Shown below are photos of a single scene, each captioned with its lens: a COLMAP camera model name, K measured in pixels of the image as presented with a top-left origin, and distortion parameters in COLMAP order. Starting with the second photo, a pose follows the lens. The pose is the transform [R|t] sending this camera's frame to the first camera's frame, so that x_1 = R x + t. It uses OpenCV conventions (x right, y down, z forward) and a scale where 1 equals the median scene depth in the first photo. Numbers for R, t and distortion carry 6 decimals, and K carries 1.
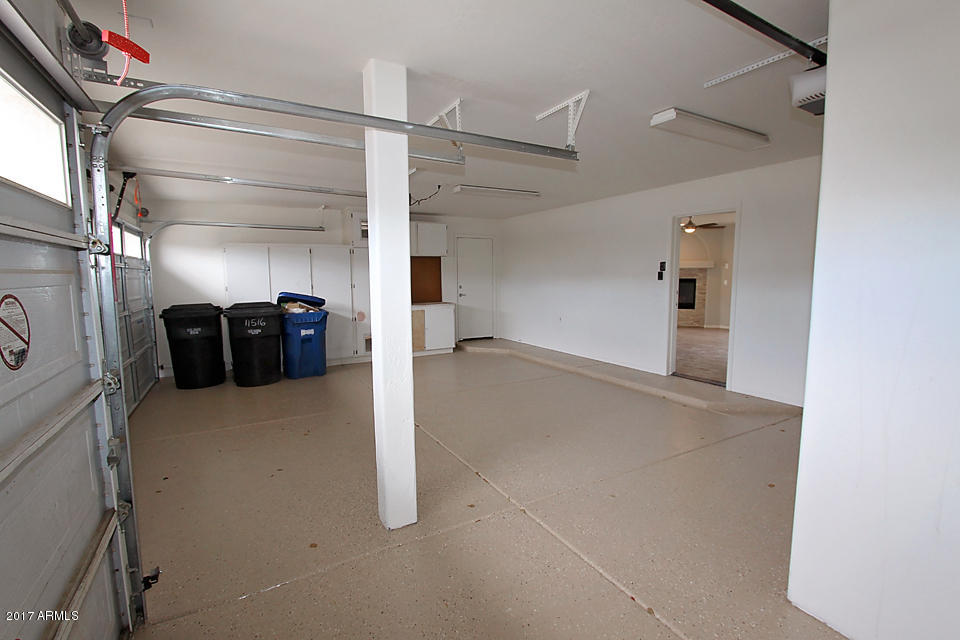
lens RADIAL K [[442.9, 0, 480.8], [0, 442.9, 322.4], [0, 0, 1]] dist [-0.022602, 0.001581]
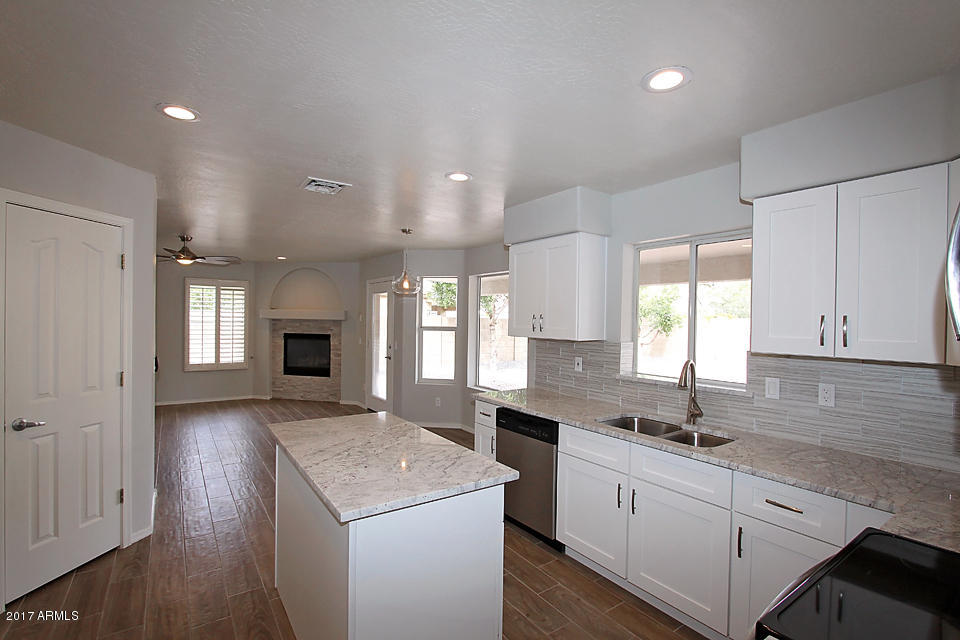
lens RADIAL K [[442.9, 0, 473.5], [0, 442.9, 323.5], [0, 0, 1]] dist [-0.022602, 0.001581]
pose [[0.995577, 0.023867, 0.090867, 0.656012], [-0.014517, 0.994658, -0.102202, -0.046908], [-0.092821, 0.100431, 0.990605, 0.263190]]
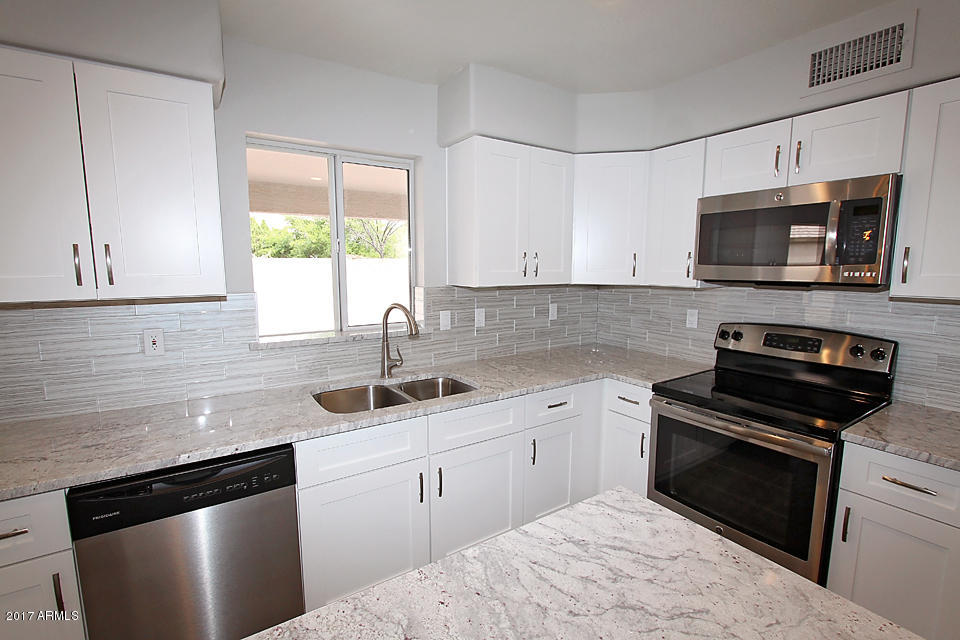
lens RADIAL K [[442.9, 0, 475.5], [0, 442.9, 324.3], [0, 0, 1]] dist [-0.022602, 0.001581]
pose [[-0.076453, -0.127614, 0.988873, 0.588620], [0.107475, 0.984943, 0.135416, -0.067562], [-0.991264, 0.116632, -0.061586, 0.466270]]
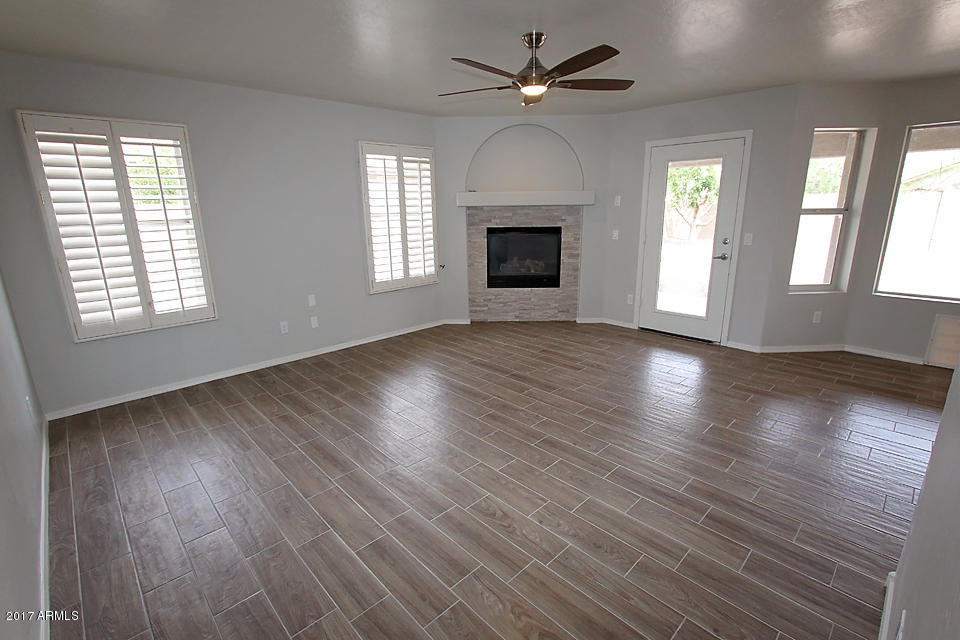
lens RADIAL K [[442.9, 0, 474.8], [0, 442.9, 323.3], [0, 0, 1]] dist [-0.022602, 0.001581]
pose [[0.969586, -0.071942, 0.233938, 0.269352], [0.037063, 0.987959, 0.150212, -0.070155], [-0.241927, -0.136973, 0.960578, 0.528049]]
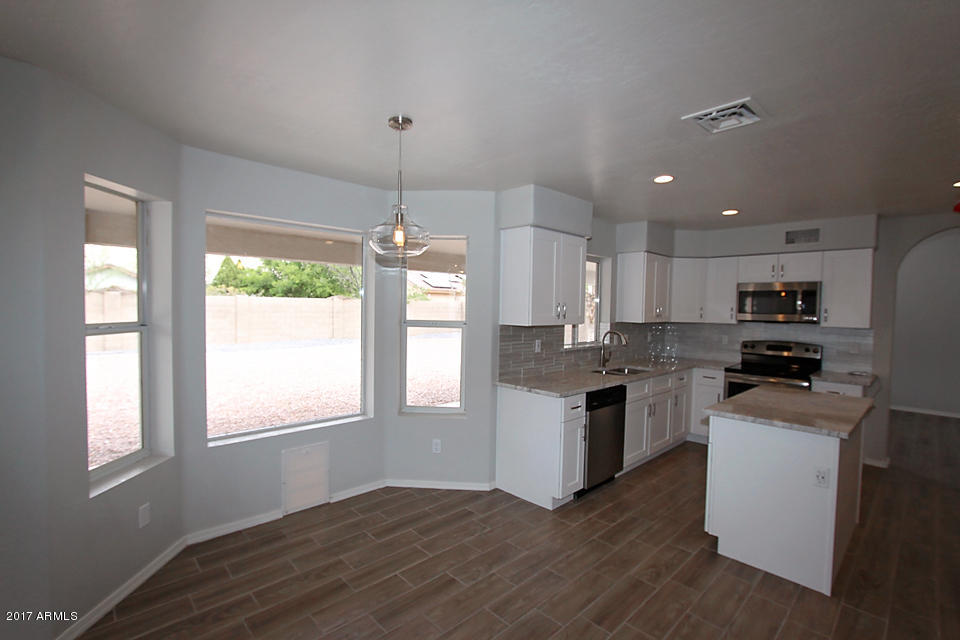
lens RADIAL K [[442.9, 0, 479.1], [0, 442.9, 322.0], [0, 0, 1]] dist [-0.022602, 0.001581]
pose [[-0.252978, -0.033255, 0.966900, 0.416960], [0.089331, 0.994337, 0.057571, -0.097211], [-0.963339, 0.100939, -0.248575, 0.719045]]
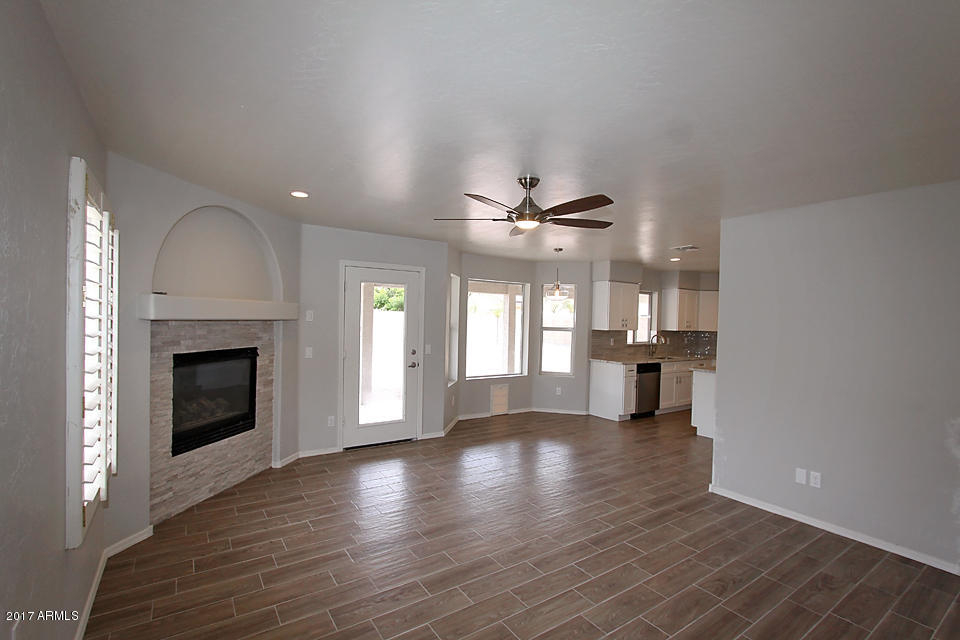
lens RADIAL K [[442.9, 0, 477.7], [0, 442.9, 324.6], [0, 0, 1]] dist [-0.022602, 0.001581]
pose [[-0.084469, -0.012596, 0.996346, 0.097860], [0.086174, 0.996081, 0.019899, -0.109782], [-0.992693, 0.087540, -0.083053, 0.842783]]
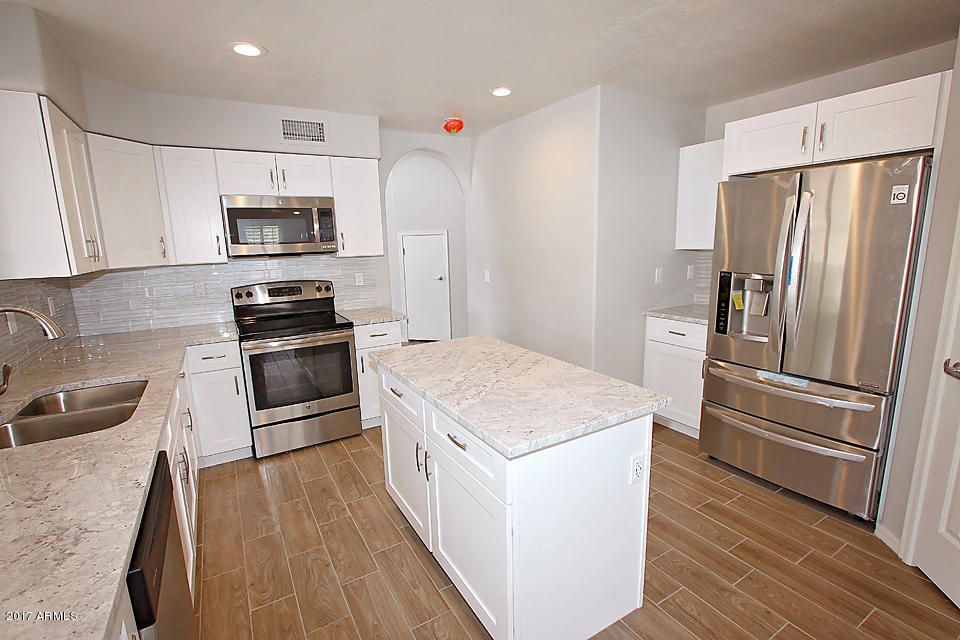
lens RADIAL K [[442.9, 0, 474.2], [0, 442.9, 317.0], [0, 0, 1]] dist [-0.022602, 0.001581]
pose [[-0.999290, 0.036461, -0.009454, 0.638076], [0.032433, 0.960524, 0.276299, -0.084286], [0.019155, 0.275796, -0.961025, 0.633997]]
